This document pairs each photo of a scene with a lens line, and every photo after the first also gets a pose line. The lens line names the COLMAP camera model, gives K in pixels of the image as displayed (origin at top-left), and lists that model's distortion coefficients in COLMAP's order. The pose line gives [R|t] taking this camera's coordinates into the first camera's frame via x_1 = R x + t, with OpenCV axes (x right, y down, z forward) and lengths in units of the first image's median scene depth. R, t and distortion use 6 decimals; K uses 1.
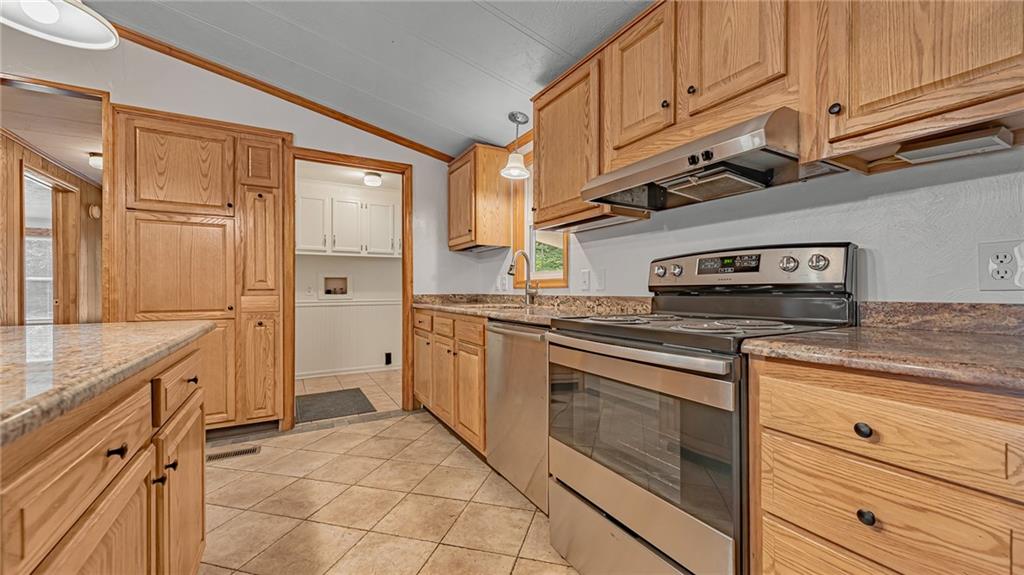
lens RADIAL K [[407.2, 0, 515.3], [0, 407.2, 285.5], [0, 0, 1]] dist [0.012071, -0.002034]
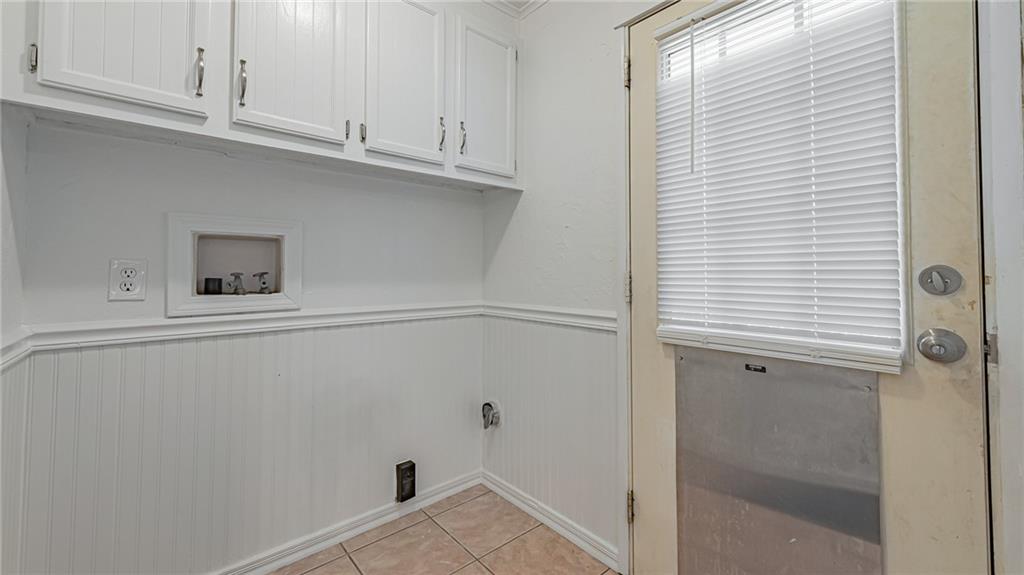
lens RADIAL K [[407.2, 0, 508.6], [0, 407.2, 258.3], [0, 0, 1]] dist [0.012071, -0.002034]
pose [[0.978108, 0.007252, 0.207973, -0.615437], [-0.004282, 0.999882, -0.014730, -0.000140], [-0.208056, 0.013517, 0.978024, 1.326170]]
